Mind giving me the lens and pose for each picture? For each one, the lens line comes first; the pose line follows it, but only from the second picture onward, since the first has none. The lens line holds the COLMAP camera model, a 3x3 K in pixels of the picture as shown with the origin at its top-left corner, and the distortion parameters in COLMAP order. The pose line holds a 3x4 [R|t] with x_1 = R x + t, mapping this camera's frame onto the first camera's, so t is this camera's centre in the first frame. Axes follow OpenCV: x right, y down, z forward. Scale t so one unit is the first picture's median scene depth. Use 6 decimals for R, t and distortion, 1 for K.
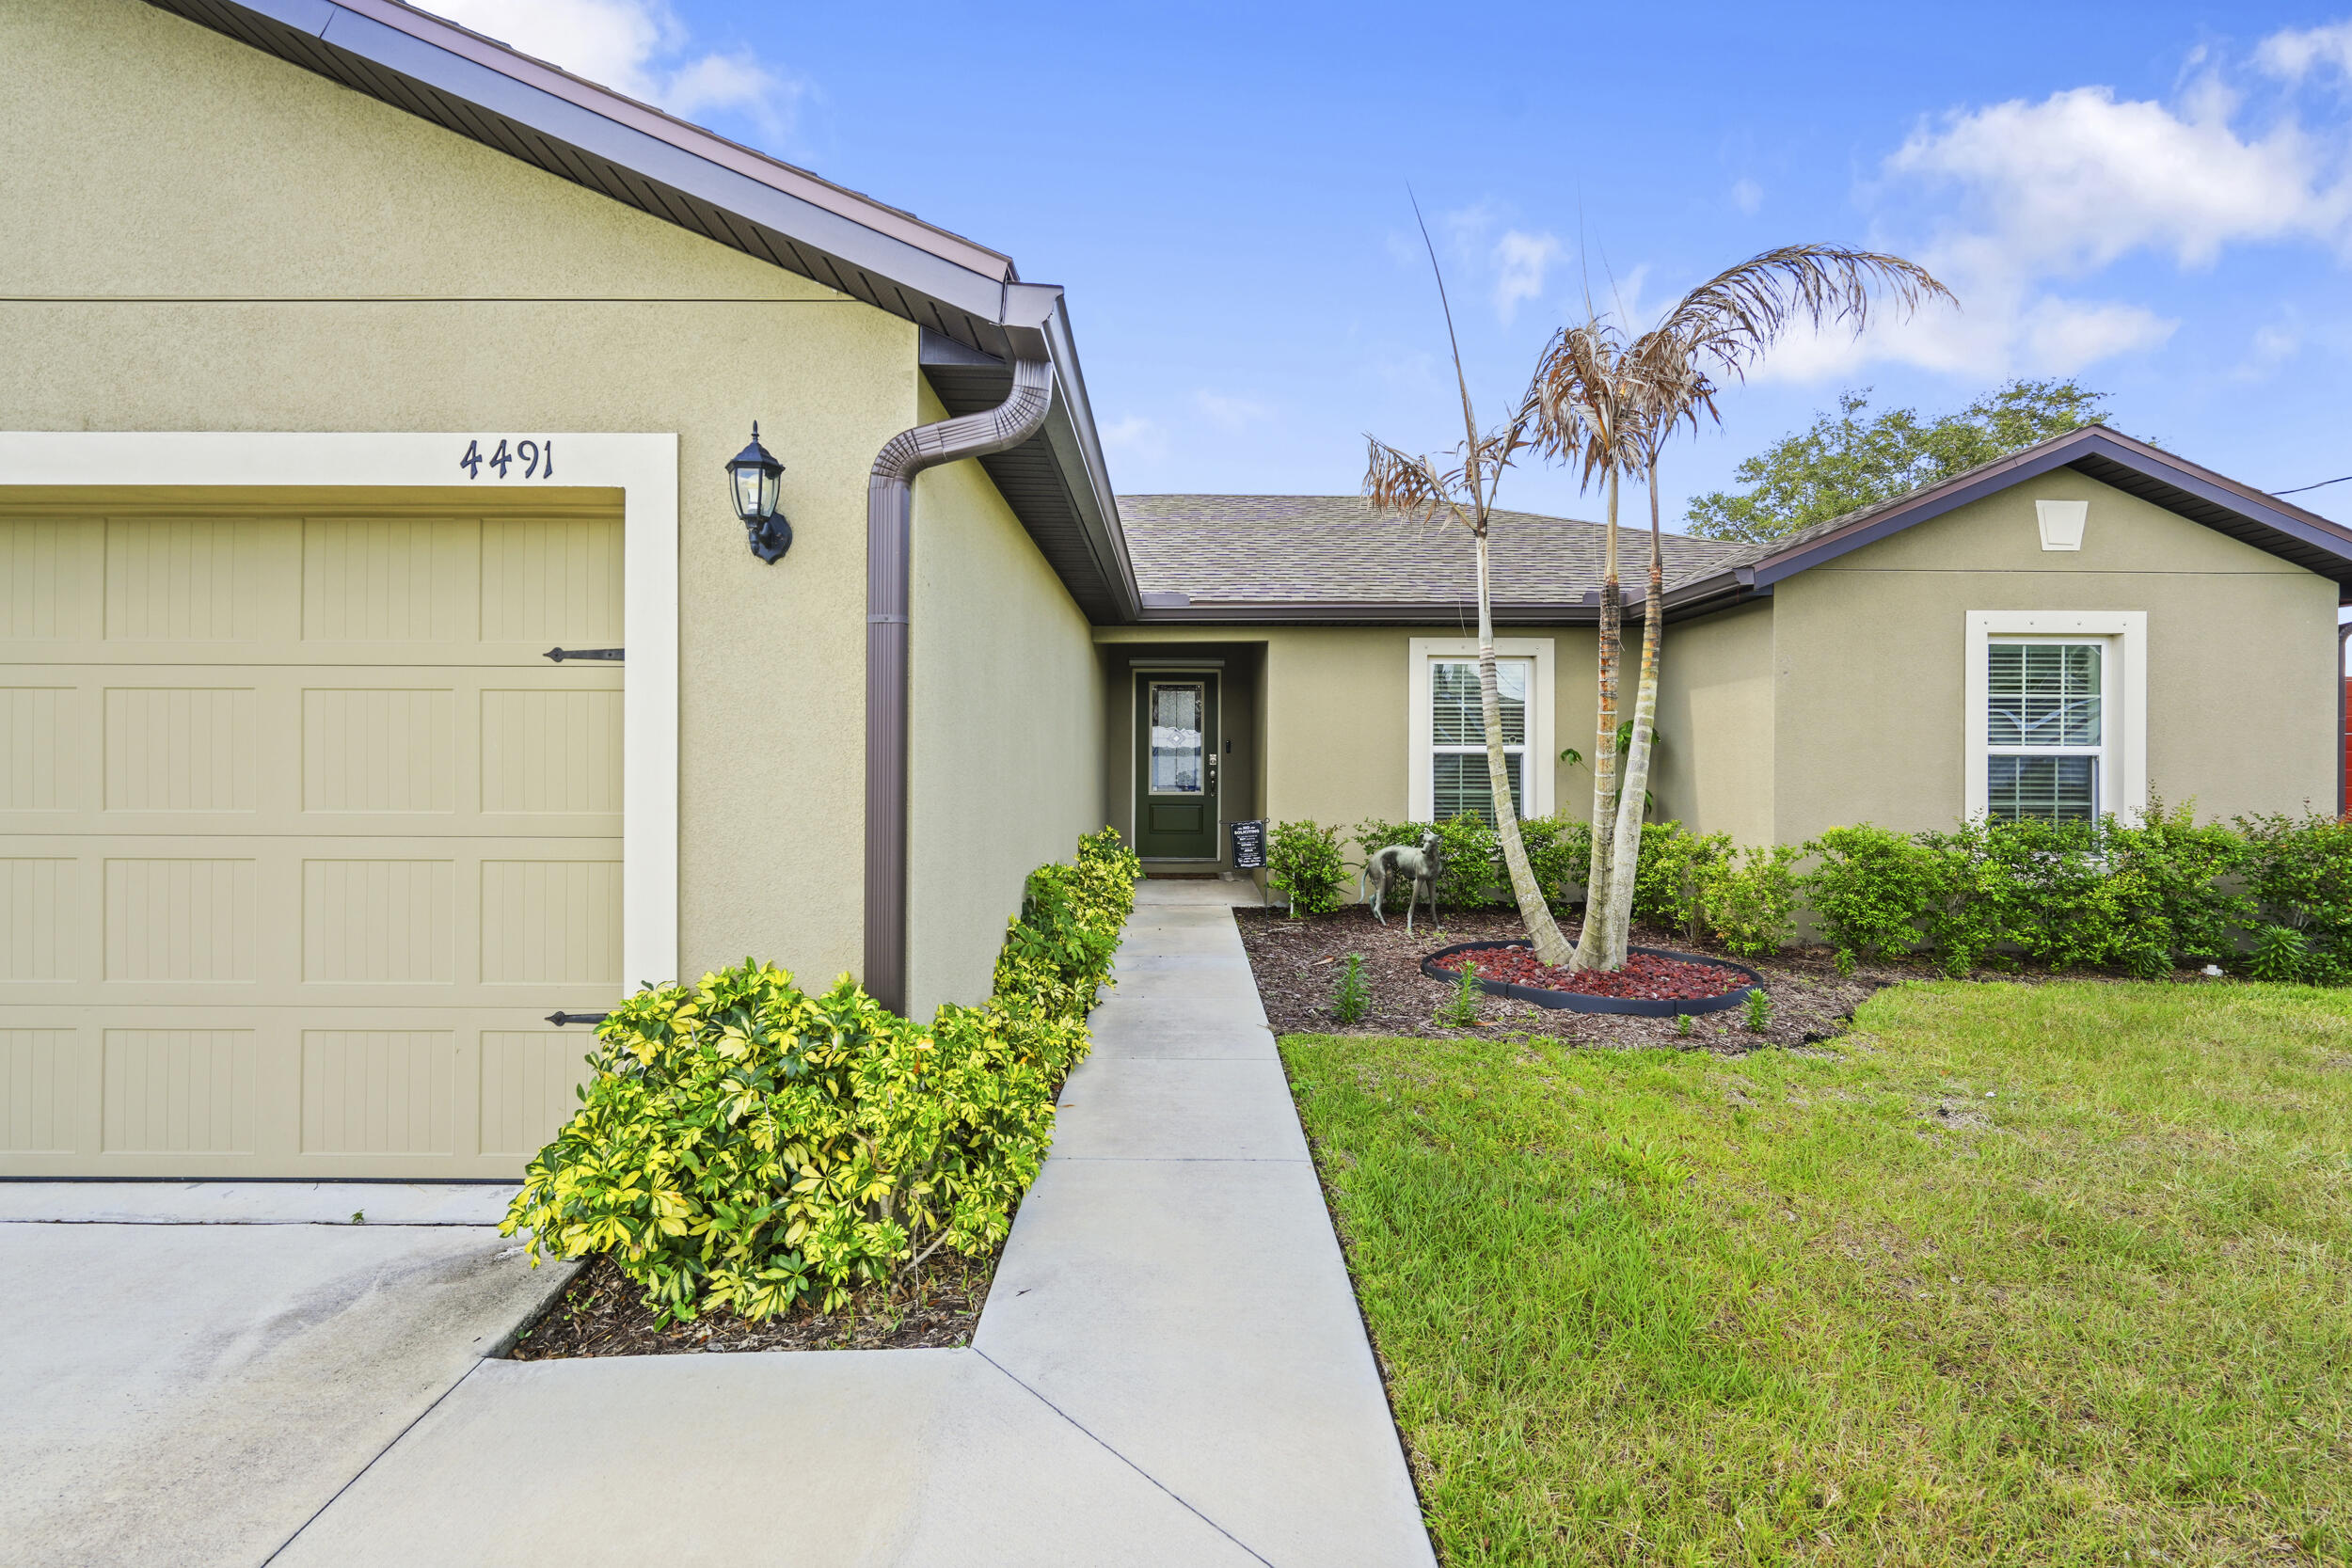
lens RADIAL K [[1075.5, 0, 1188.8], [0, 1075.5, 758.2], [0, 0, 1]] dist [-0.002191, -0.000251]
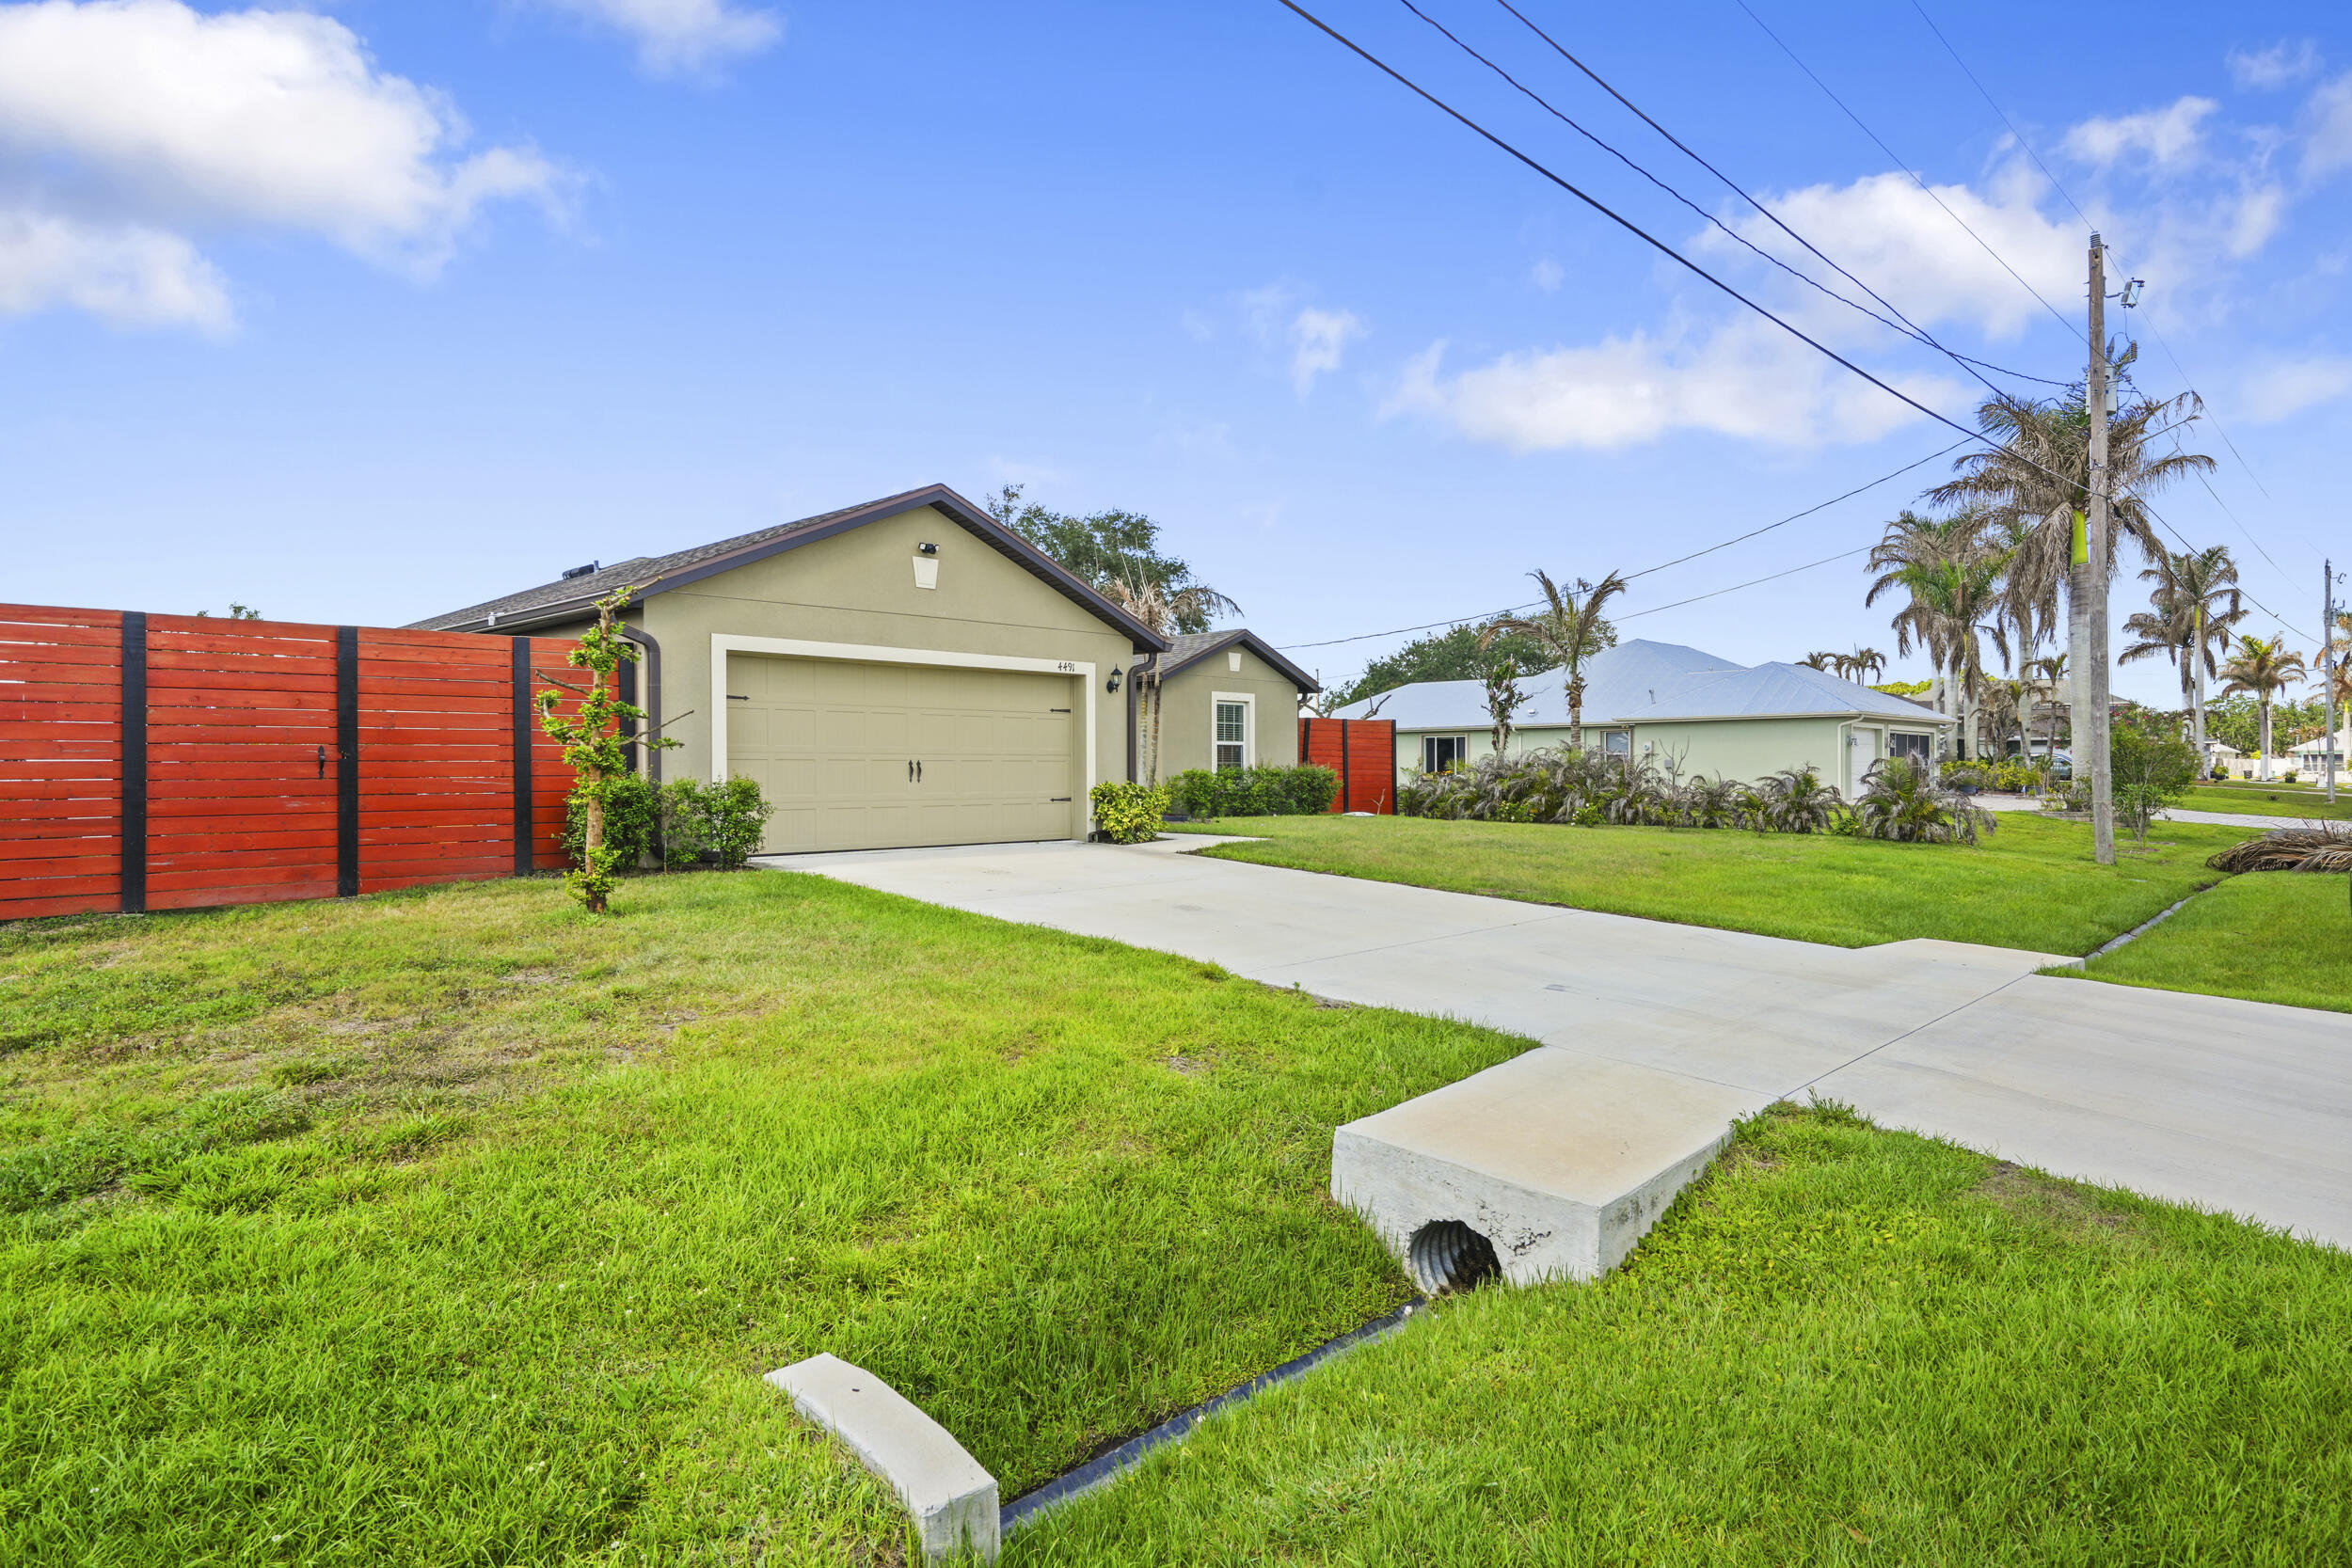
lens RADIAL K [[1327.4, 0, 1176.0], [0, 1327.4, 784.0], [0, 0, 1]] dist [-0.001265, -0.000218]
pose [[0.701273, -0.009633, 0.712828, -1.718310], [0.001921, 0.999931, 0.011622, 0.056358], [-0.712890, -0.006781, 0.701243, -1.279001]]
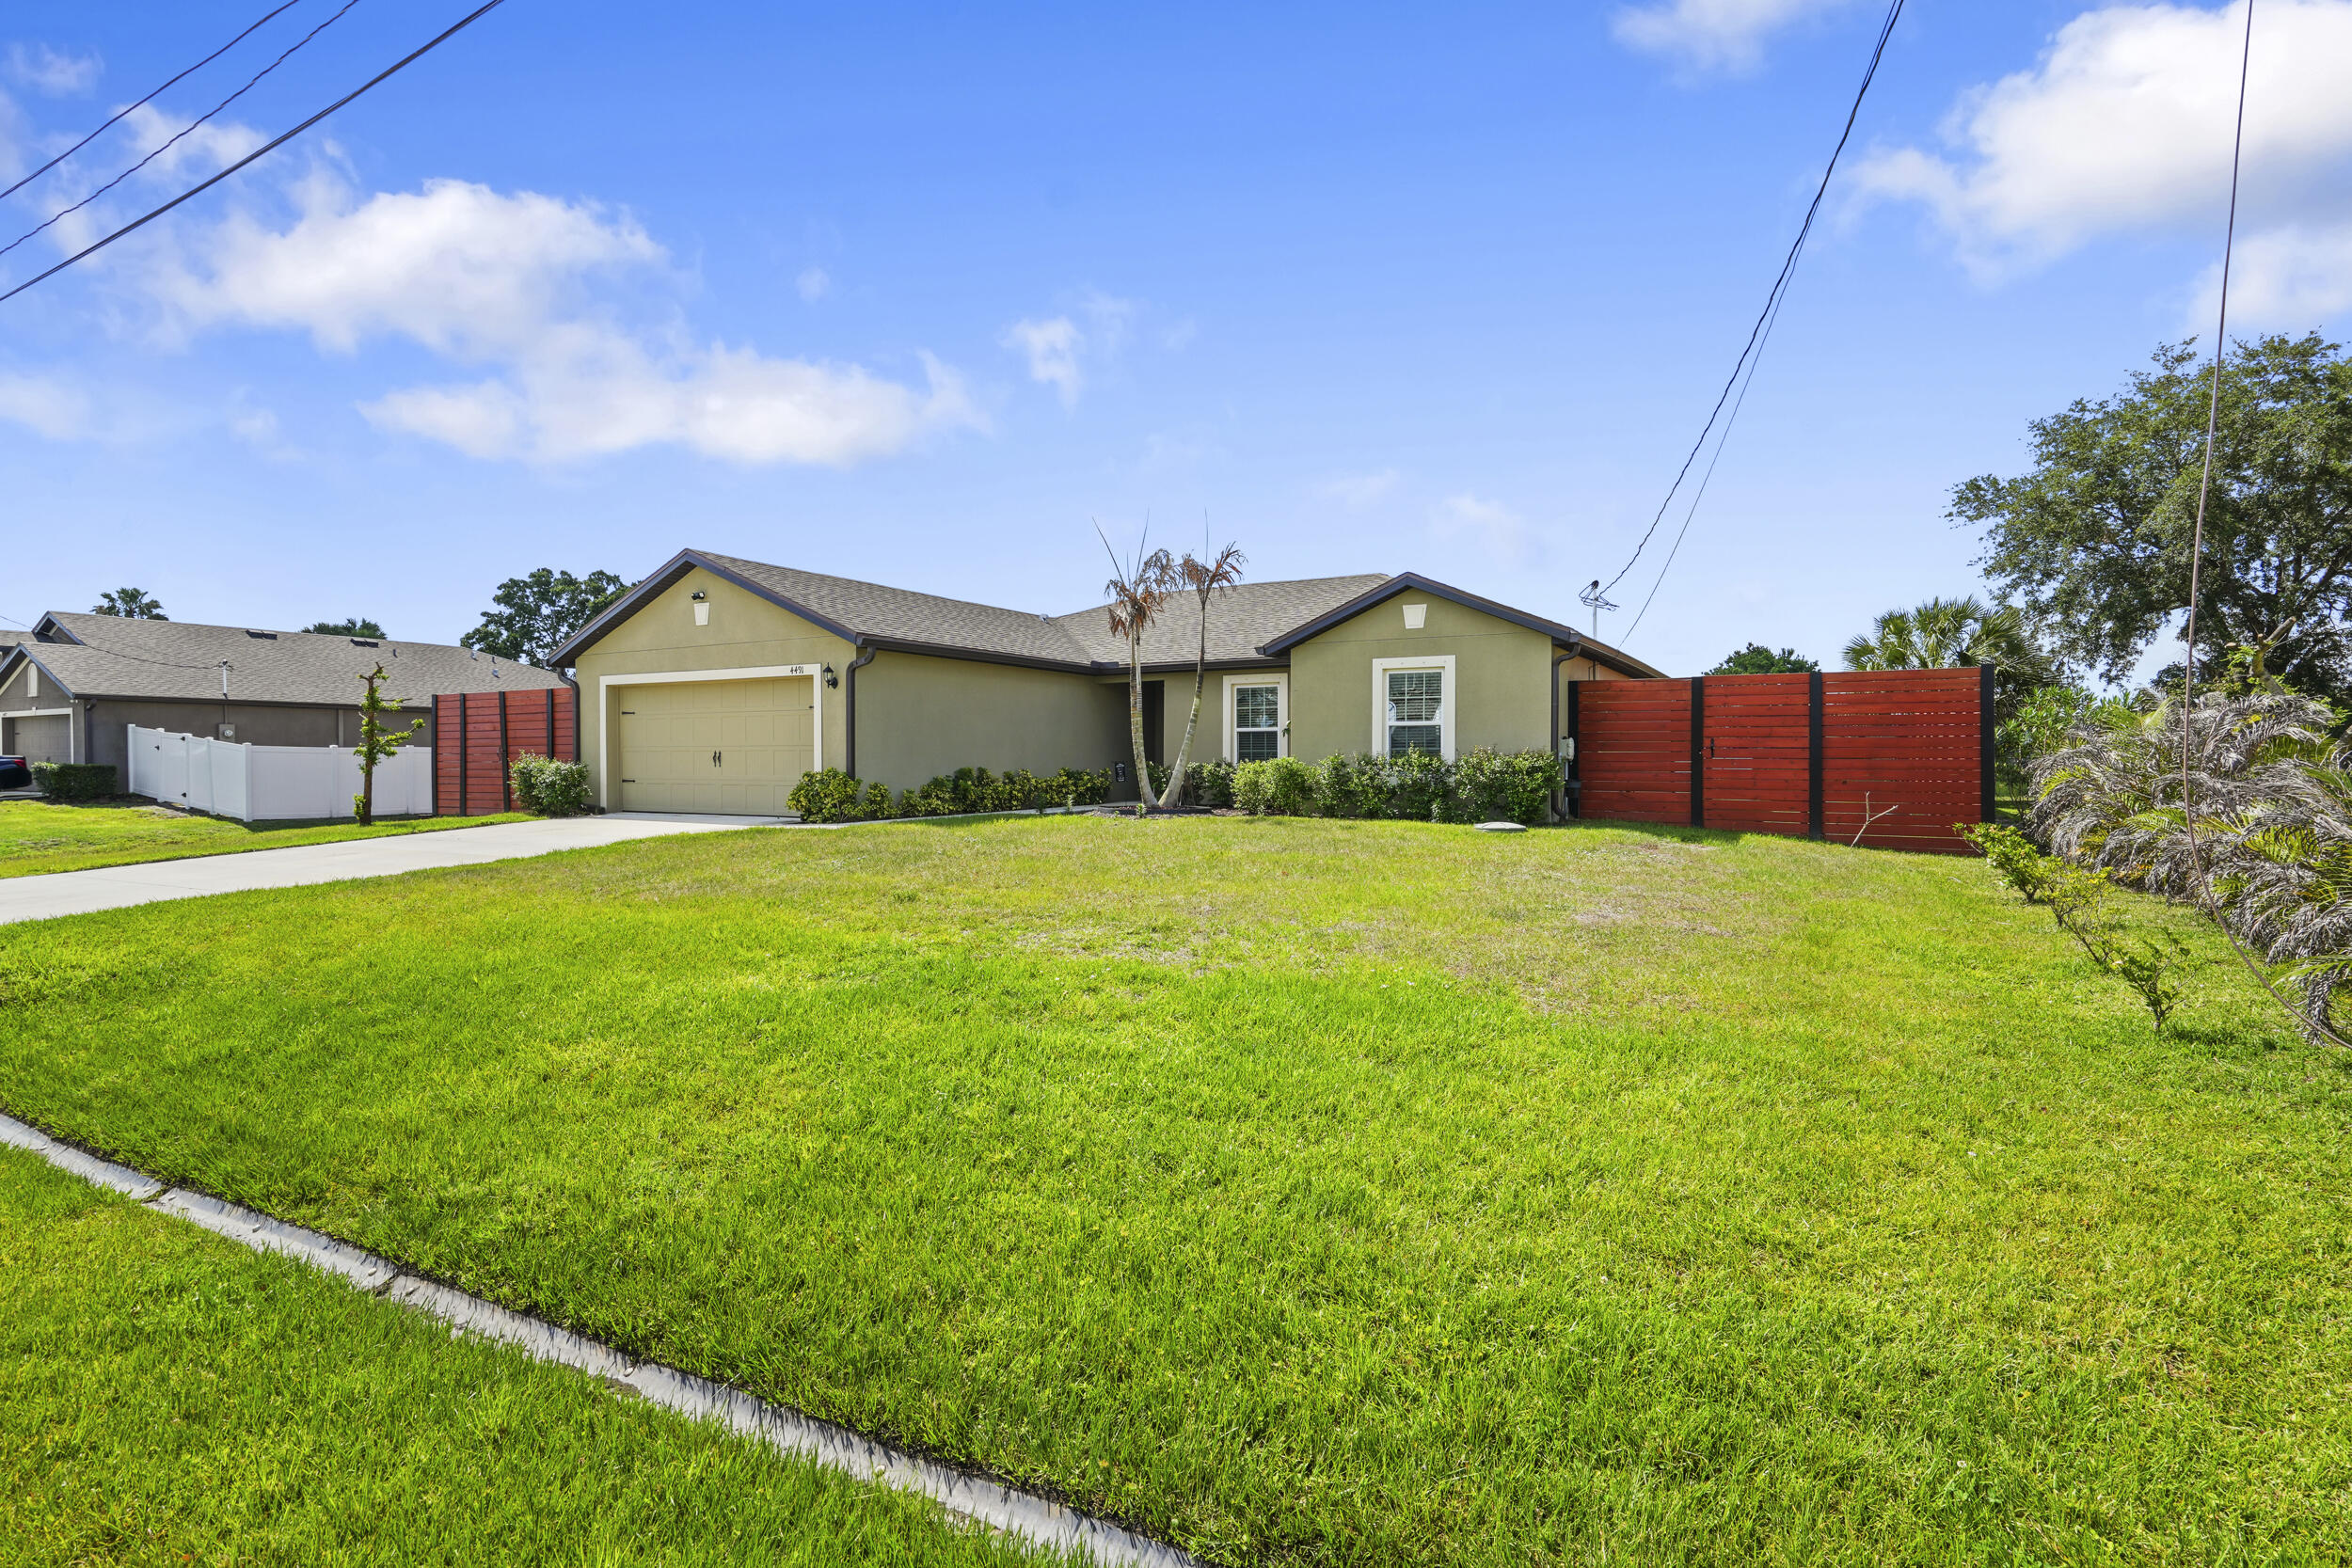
lens RADIAL K [[1122.9, 0, 1176.0], [0, 1122.9, 784.0], [0, 0, 1]] dist [0.023868, 0.000039]
pose [[0.867756, 0.007838, -0.496928, 1.485661], [0.000471, 0.999862, 0.016595, 0.073281], [0.496990, -0.014634, 0.867633, -1.139918]]
